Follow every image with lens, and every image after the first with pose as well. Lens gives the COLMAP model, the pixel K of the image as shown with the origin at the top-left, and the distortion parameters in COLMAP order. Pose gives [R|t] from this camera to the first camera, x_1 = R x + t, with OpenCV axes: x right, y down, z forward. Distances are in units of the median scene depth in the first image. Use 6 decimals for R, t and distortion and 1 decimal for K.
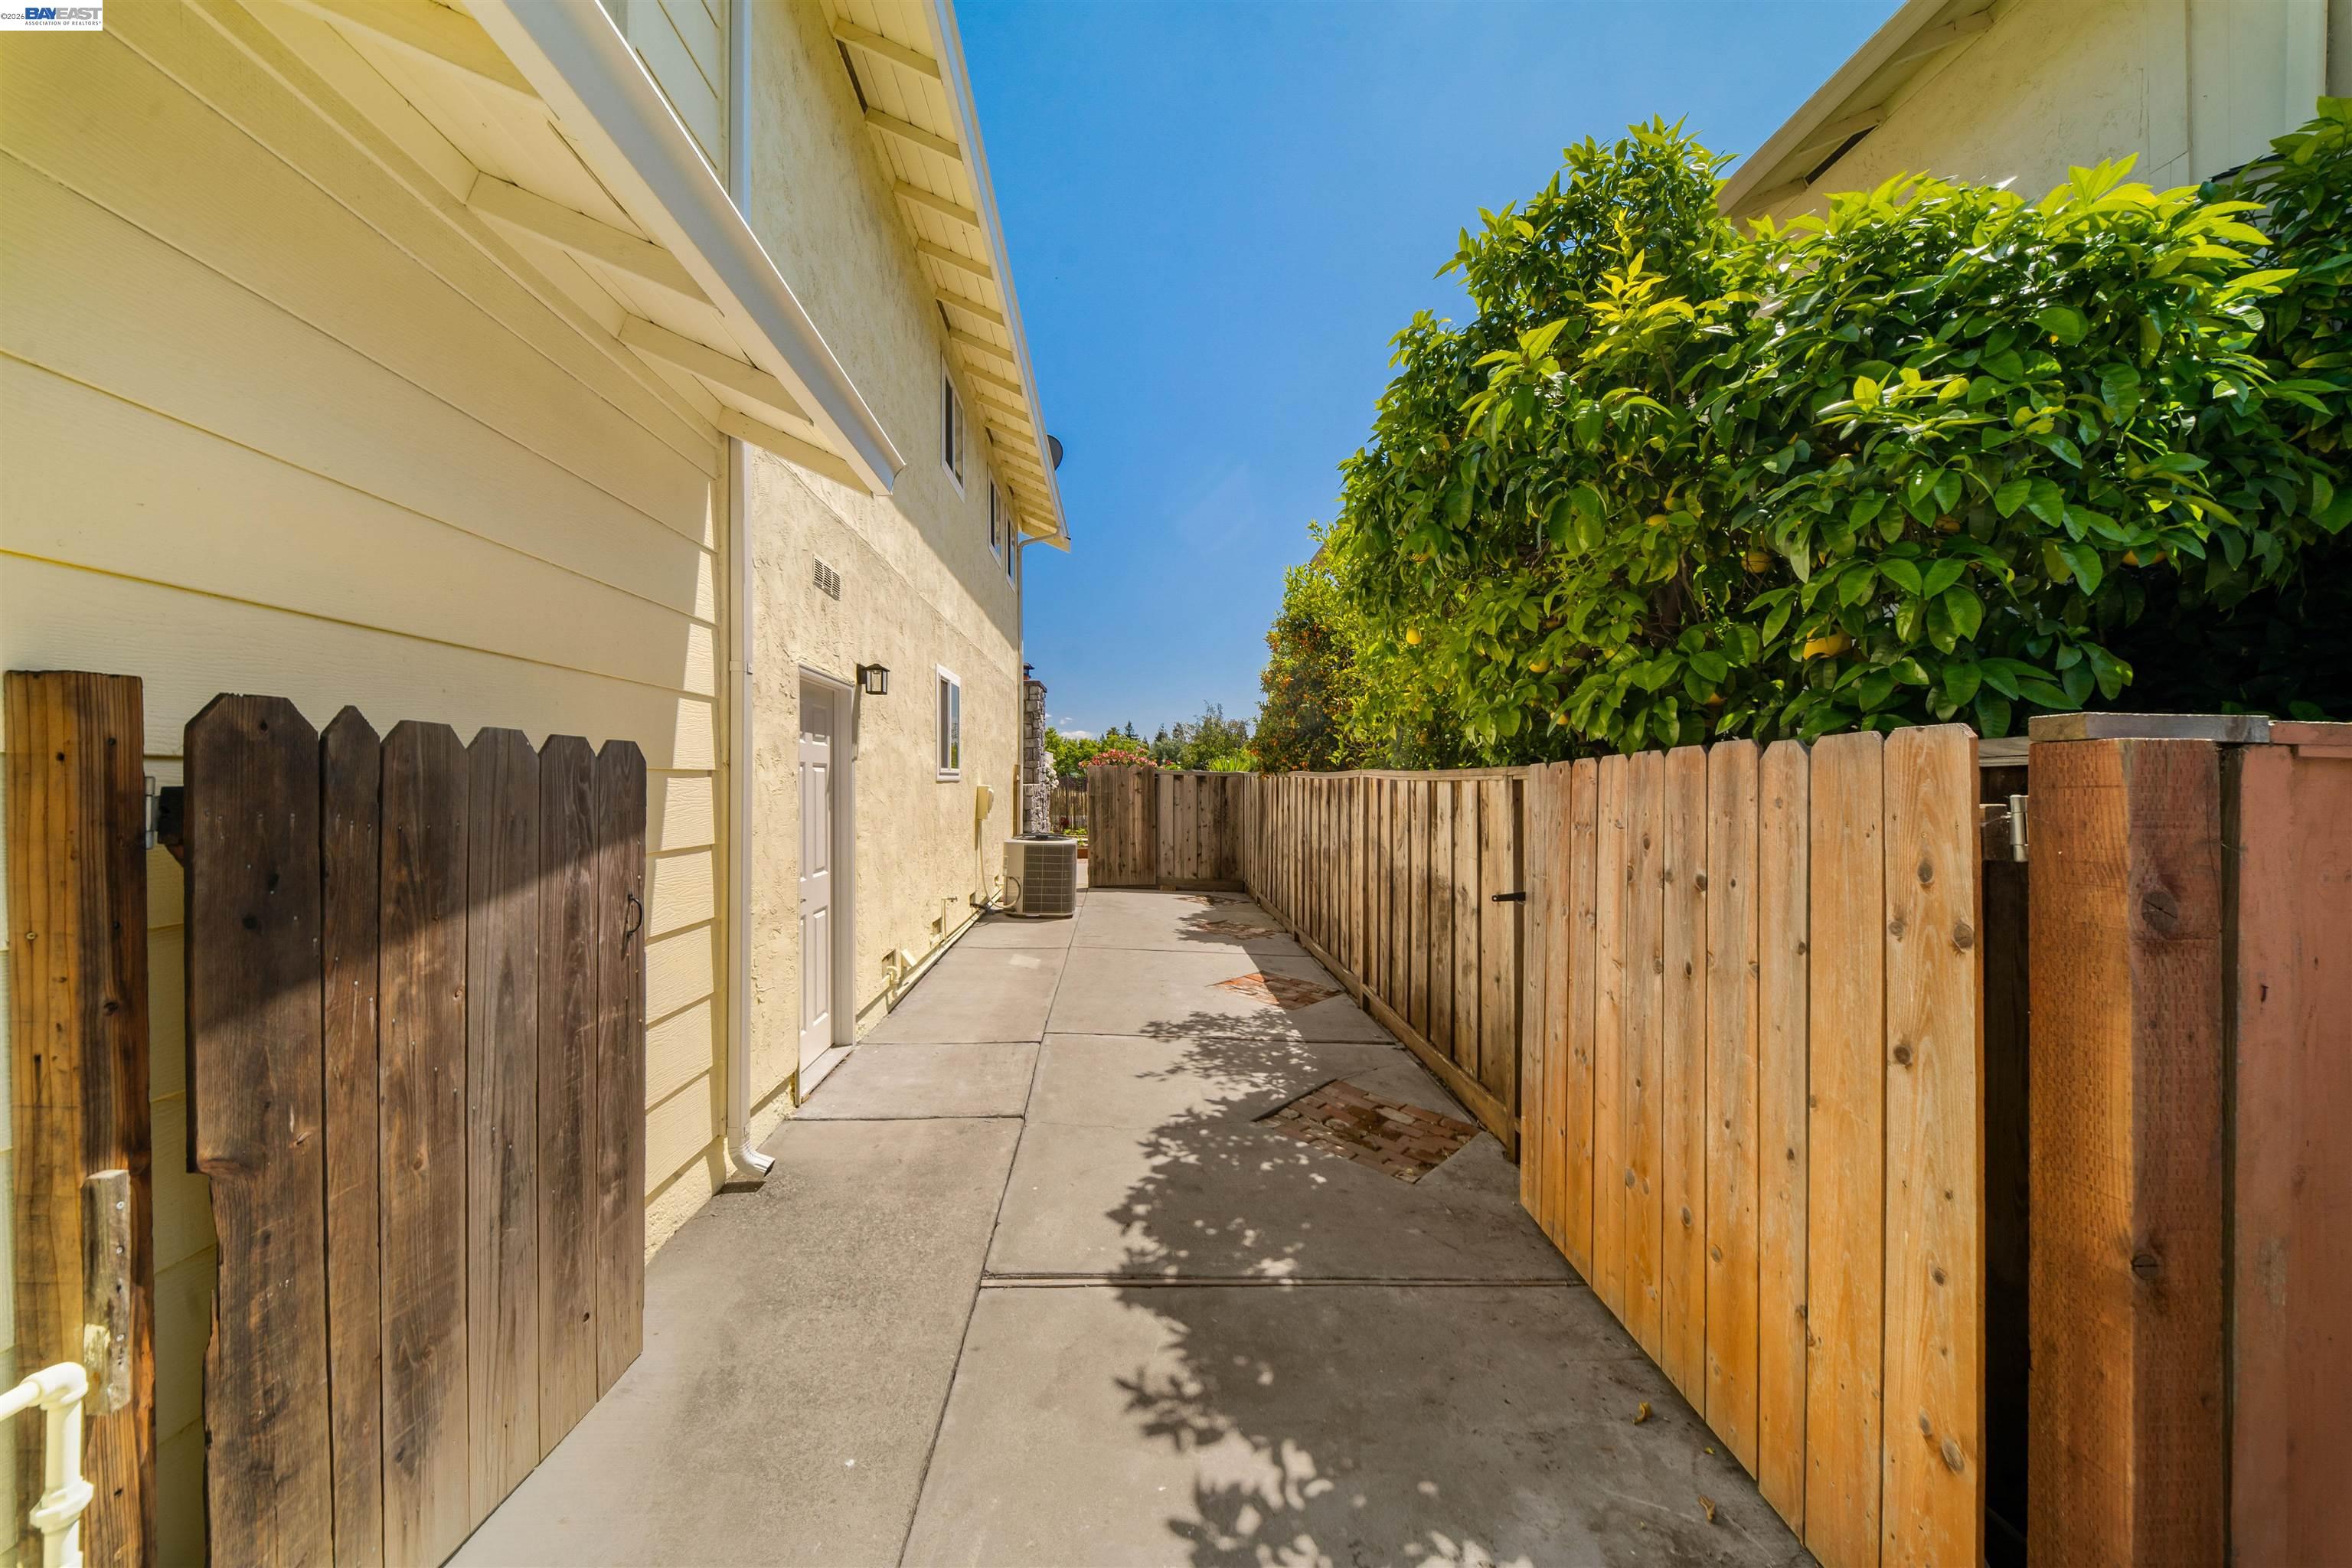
lens RADIAL K [[836.5, 0, 1159.1], [0, 836.5, 785.3], [0, 0, 1]] dist [-0.001387, -0.000330]
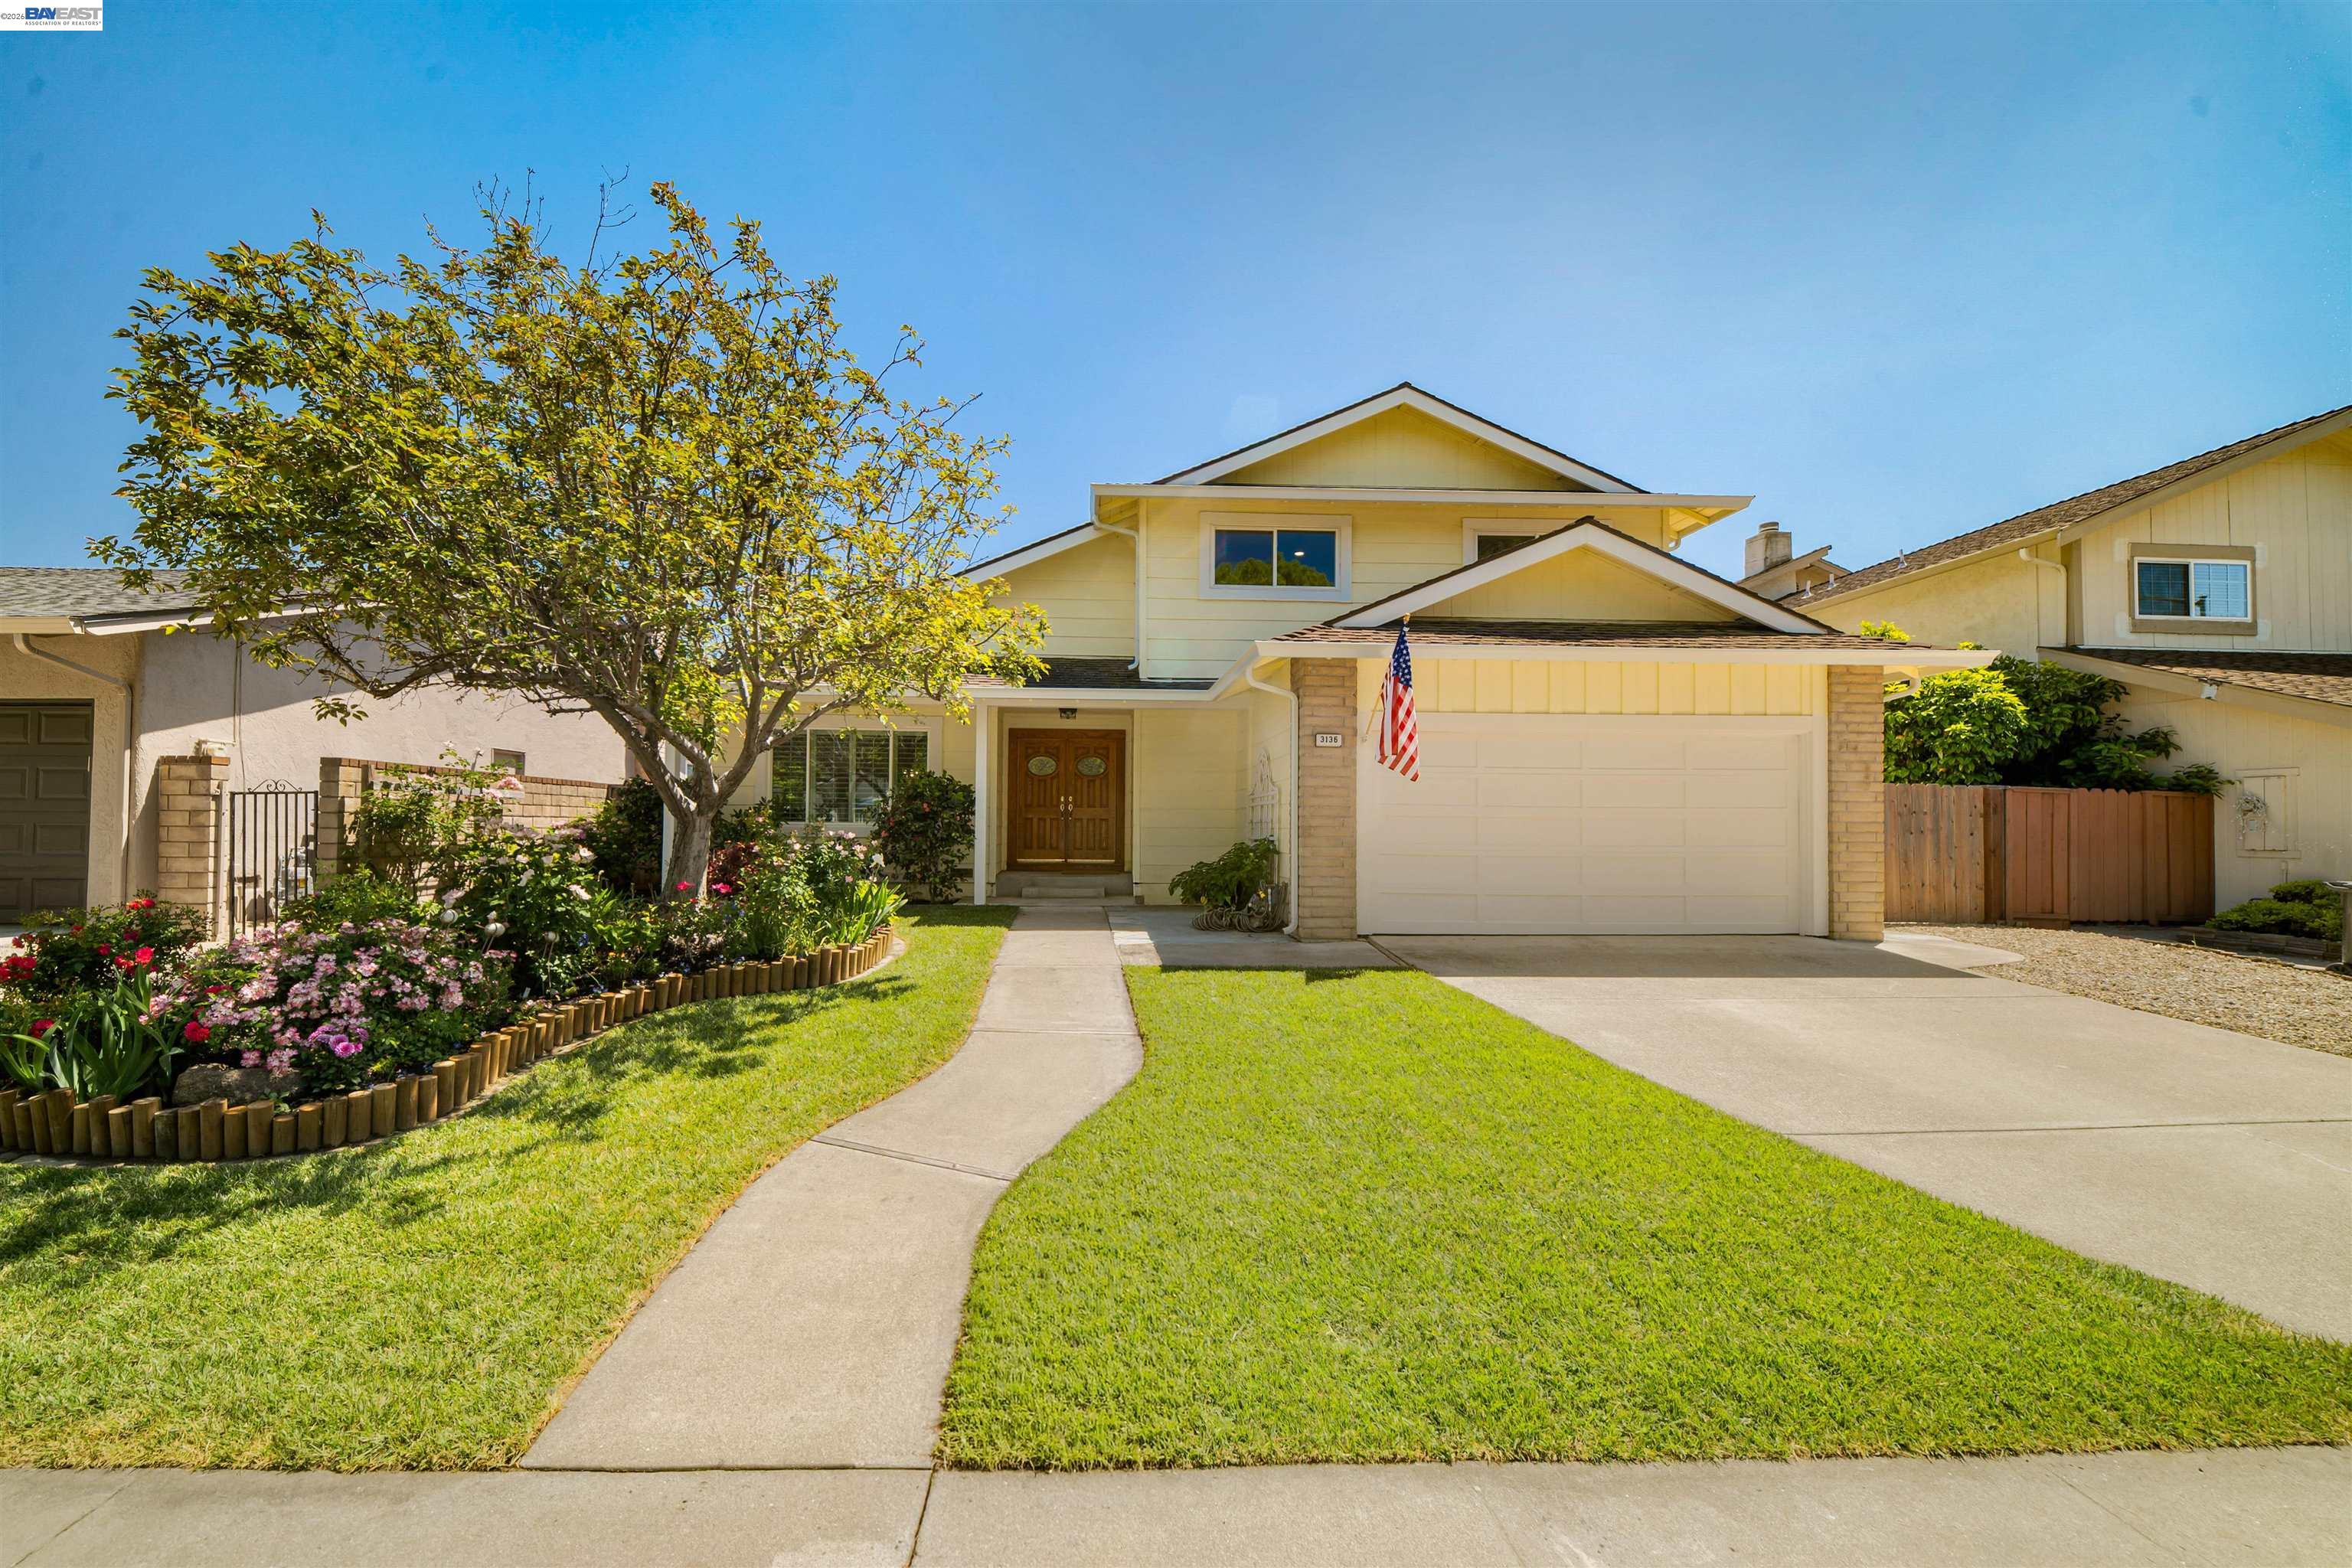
lens RADIAL K [[878.0, 0, 1121.9], [0, 878.0, 808.5], [0, 0, 1]] dist [0.007955, -0.007701]
pose [[0.999957, 0.005090, -0.007781, -4.466860], [-0.005174, 0.999928, -0.010869, 0.160116], [0.007726, 0.010909, 0.999911, -4.699473]]
